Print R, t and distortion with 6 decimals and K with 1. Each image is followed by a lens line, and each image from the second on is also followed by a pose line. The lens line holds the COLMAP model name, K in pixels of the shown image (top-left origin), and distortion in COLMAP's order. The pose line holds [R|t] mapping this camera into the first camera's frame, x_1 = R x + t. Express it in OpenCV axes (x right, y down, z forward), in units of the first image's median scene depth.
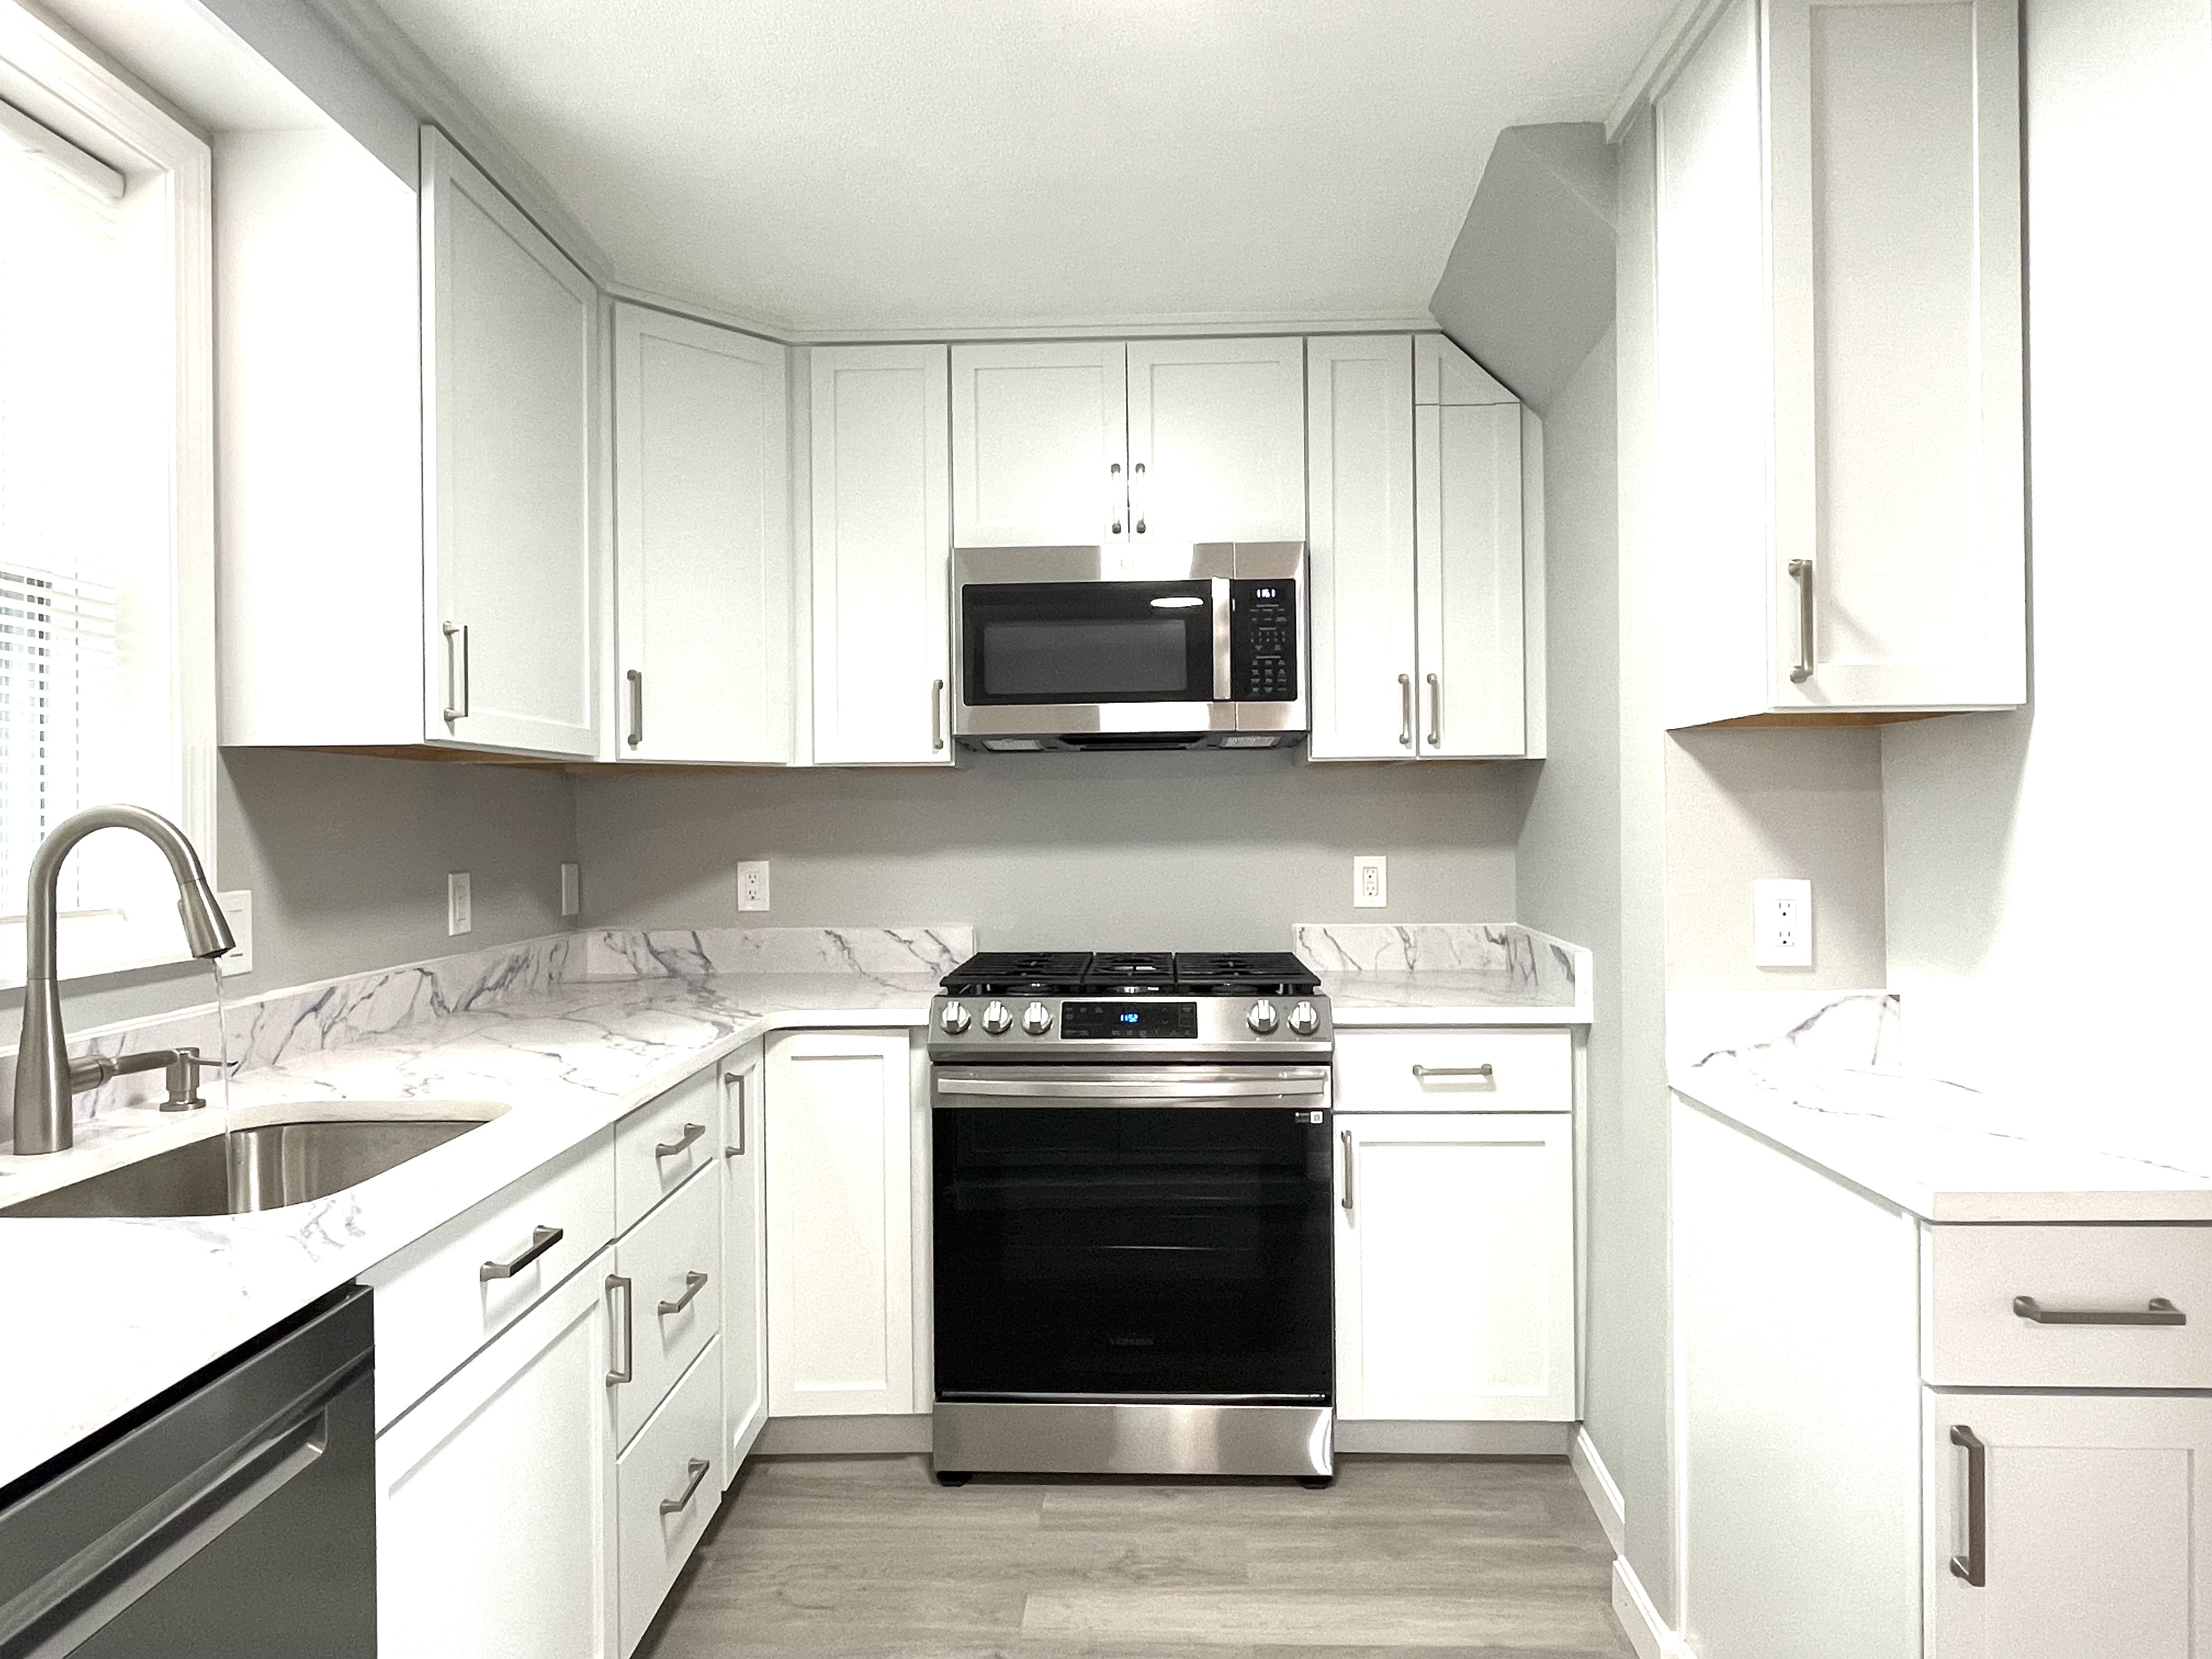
lens RADIAL K [[1318.4, 0, 1100.8], [0, 1318.4, 816.8], [0, 0, 1]] dist [0.002069, -0.004713]
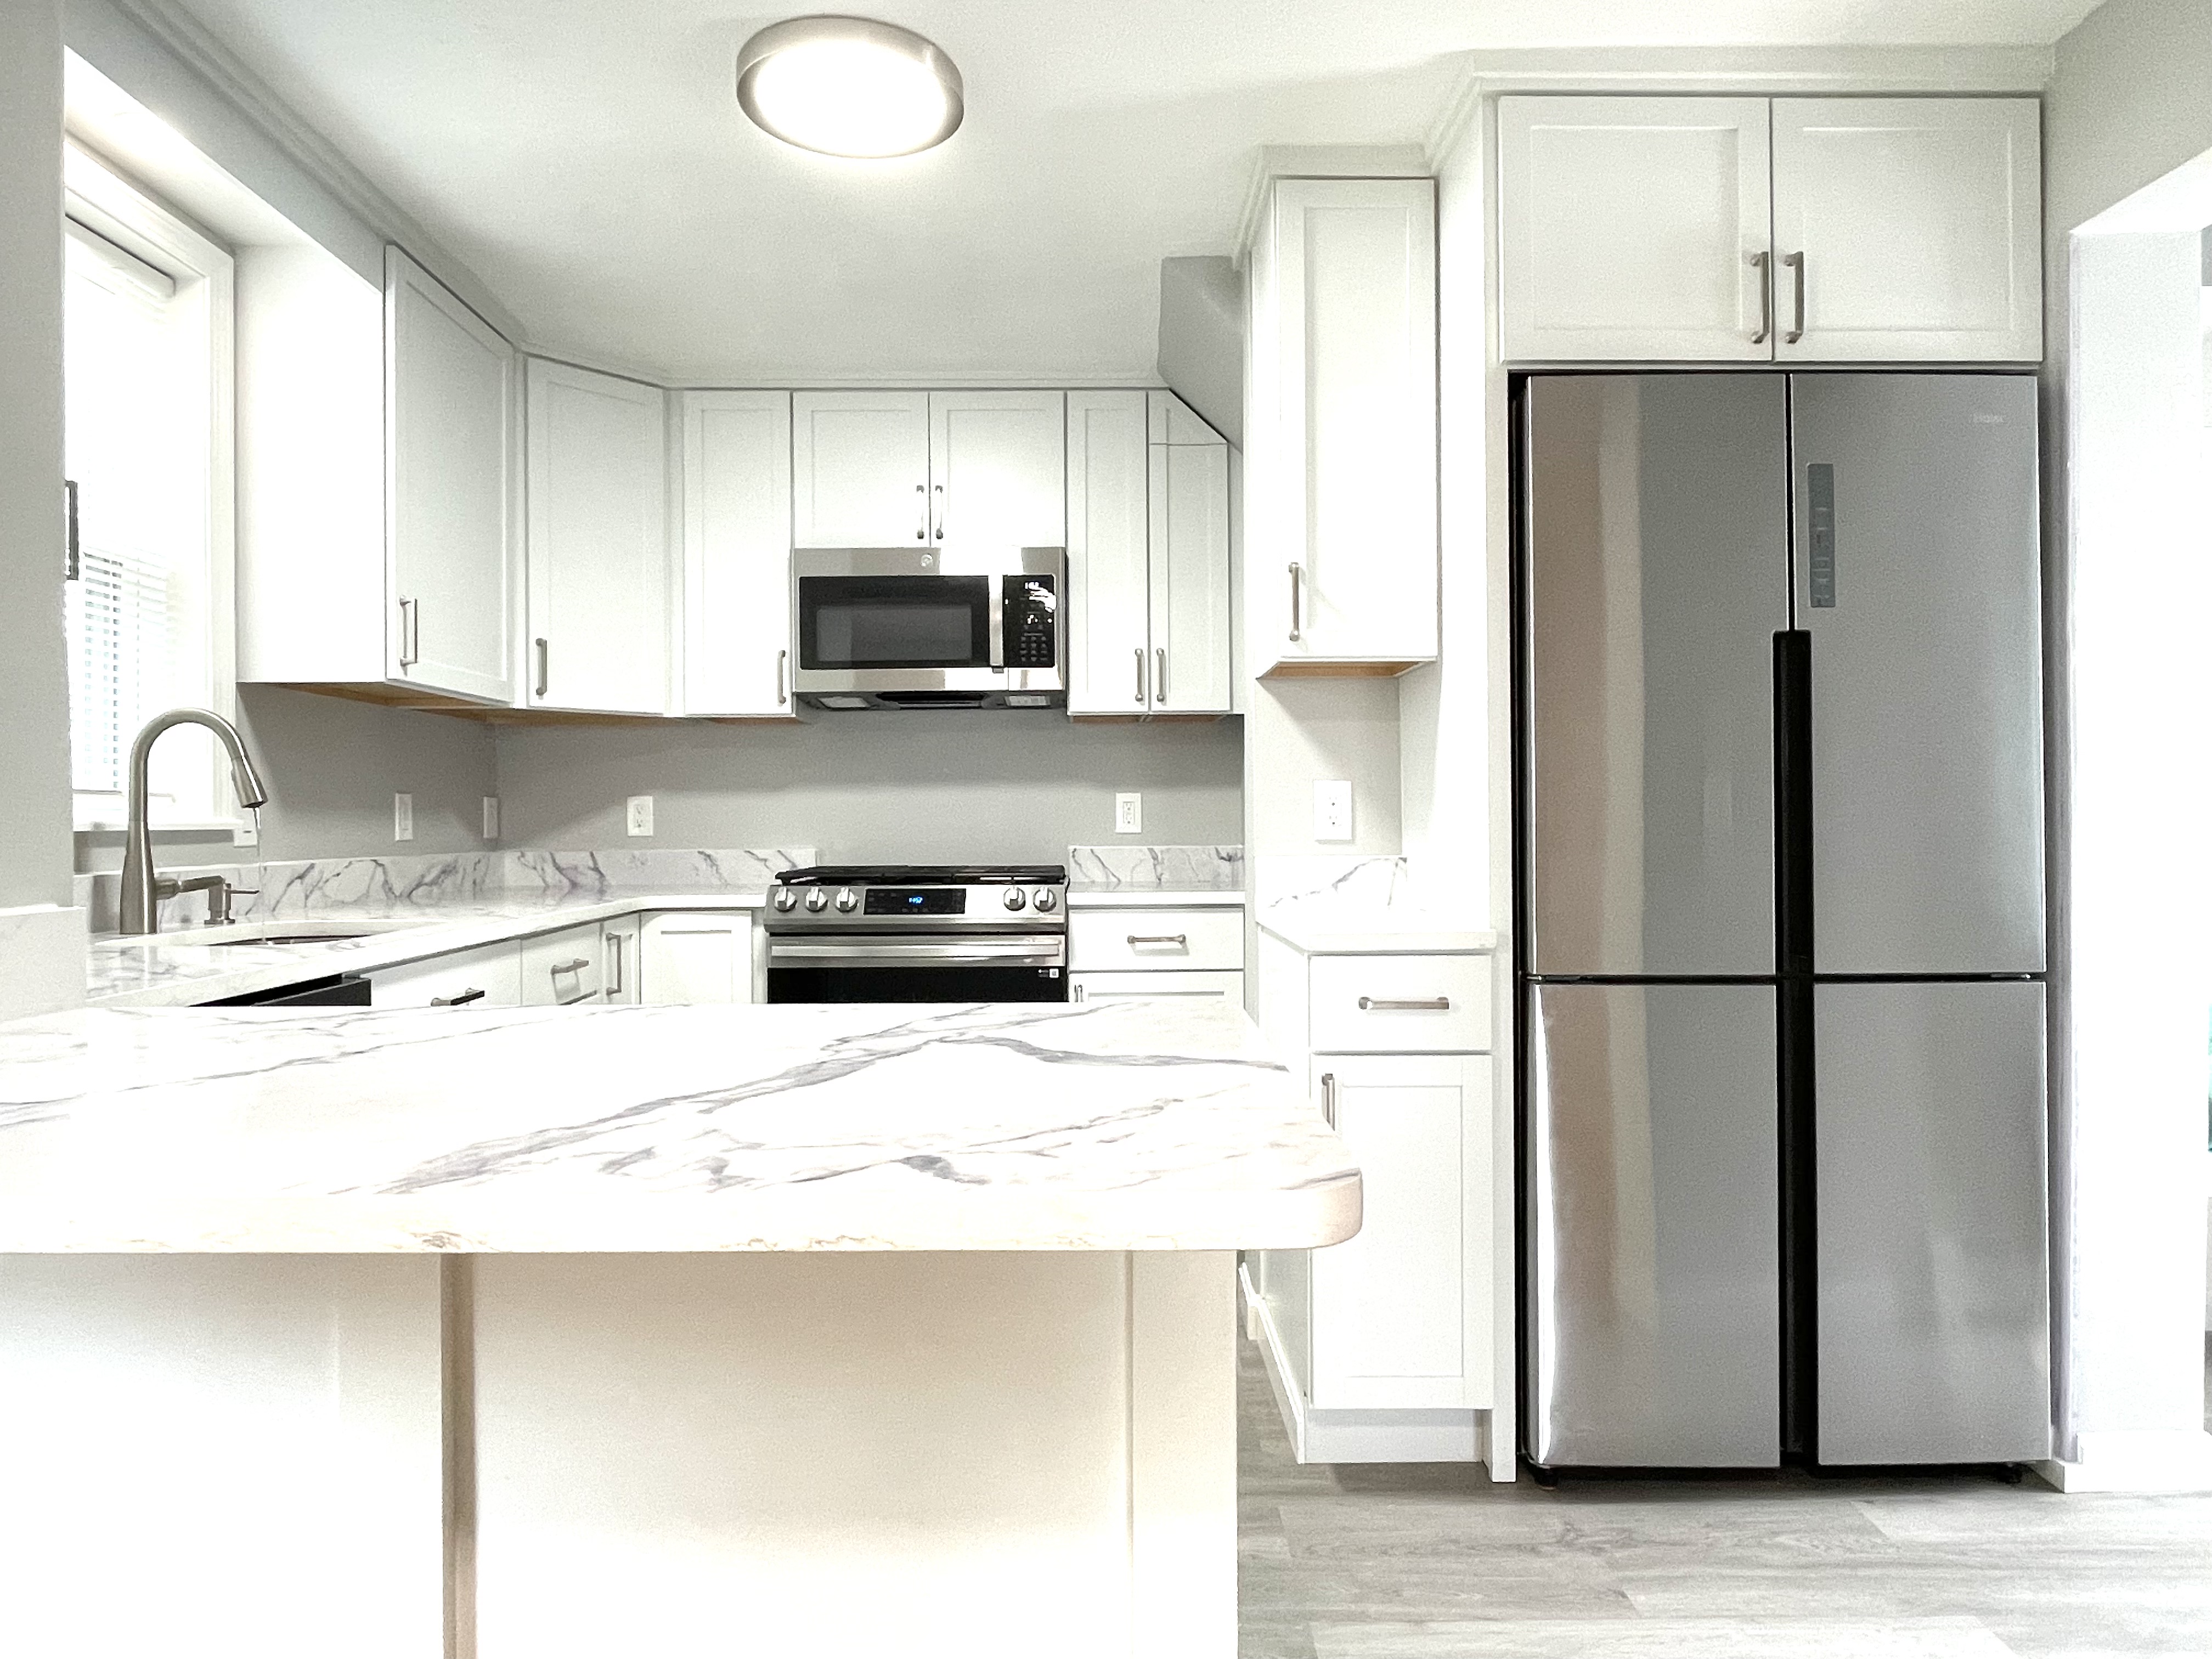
lens RADIAL K [[1318.4, 0, 1096.0], [0, 1318.4, 814.9], [0, 0, 1]] dist [0.002069, -0.004713]
pose [[0.998882, 0.003138, 0.047170, 0.139203], [-0.002968, 0.999989, -0.003669, 0.069390], [-0.047181, 0.003525, 0.998880, -0.343688]]
